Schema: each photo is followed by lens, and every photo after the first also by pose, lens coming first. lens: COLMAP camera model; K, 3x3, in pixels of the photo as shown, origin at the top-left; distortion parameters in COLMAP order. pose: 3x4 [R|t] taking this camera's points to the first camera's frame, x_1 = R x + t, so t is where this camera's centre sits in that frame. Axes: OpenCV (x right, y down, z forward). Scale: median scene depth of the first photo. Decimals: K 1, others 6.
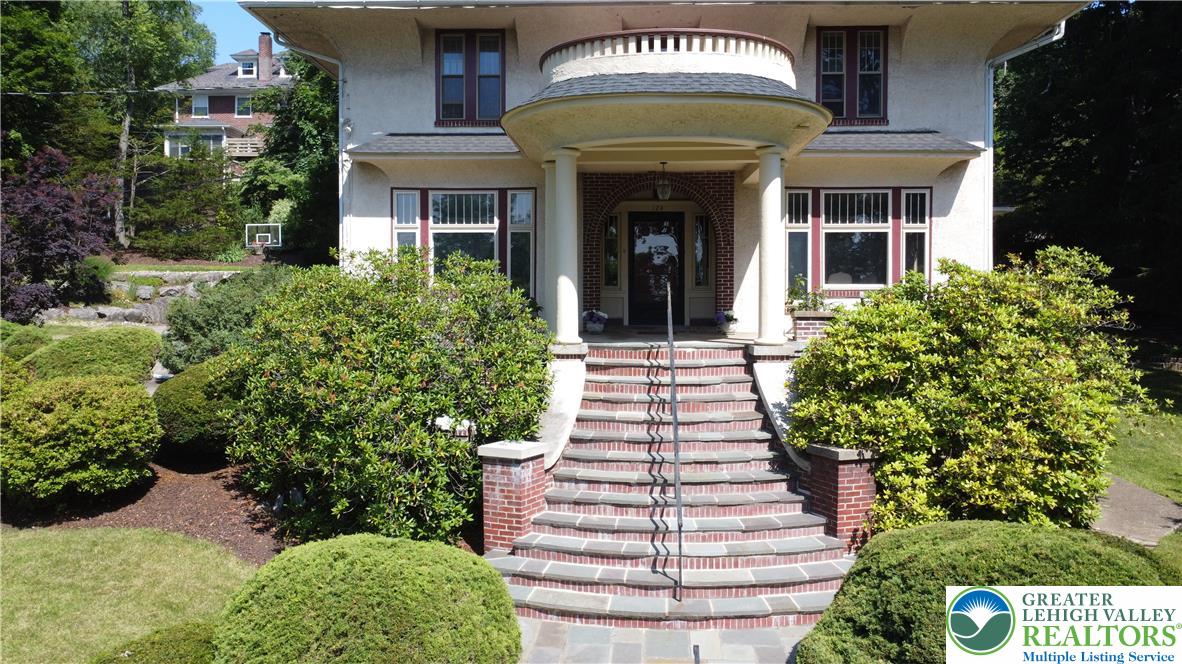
lens RADIAL K [[885.6, 0, 595.2], [0, 885.6, 330.7], [0, 0, 1]] dist [0.002097, 0.003377]
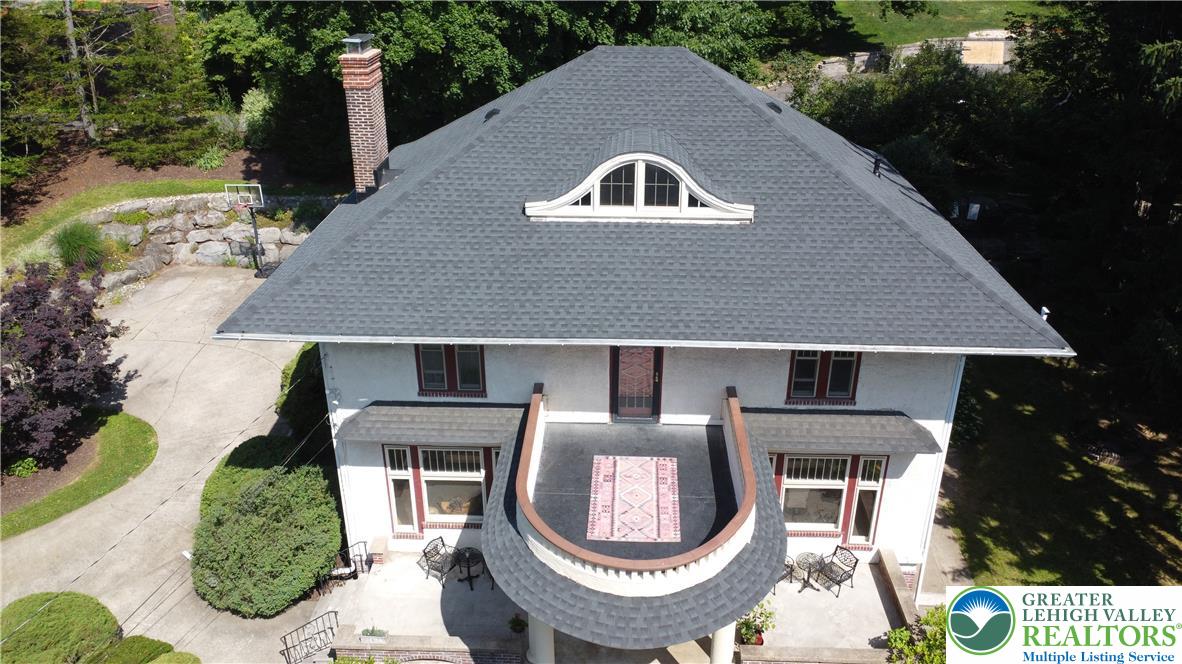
lens RADIAL K [[885.6, 0, 595.2], [0, 885.6, 330.7], [0, 0, 1]] dist [0.002097, 0.003377]
pose [[1.000000, -0.000550, -0.000063, 0.027225], [0.000526, 0.909684, 0.415300, -0.778588], [-0.000171, -0.415300, 0.909685, 0.096036]]
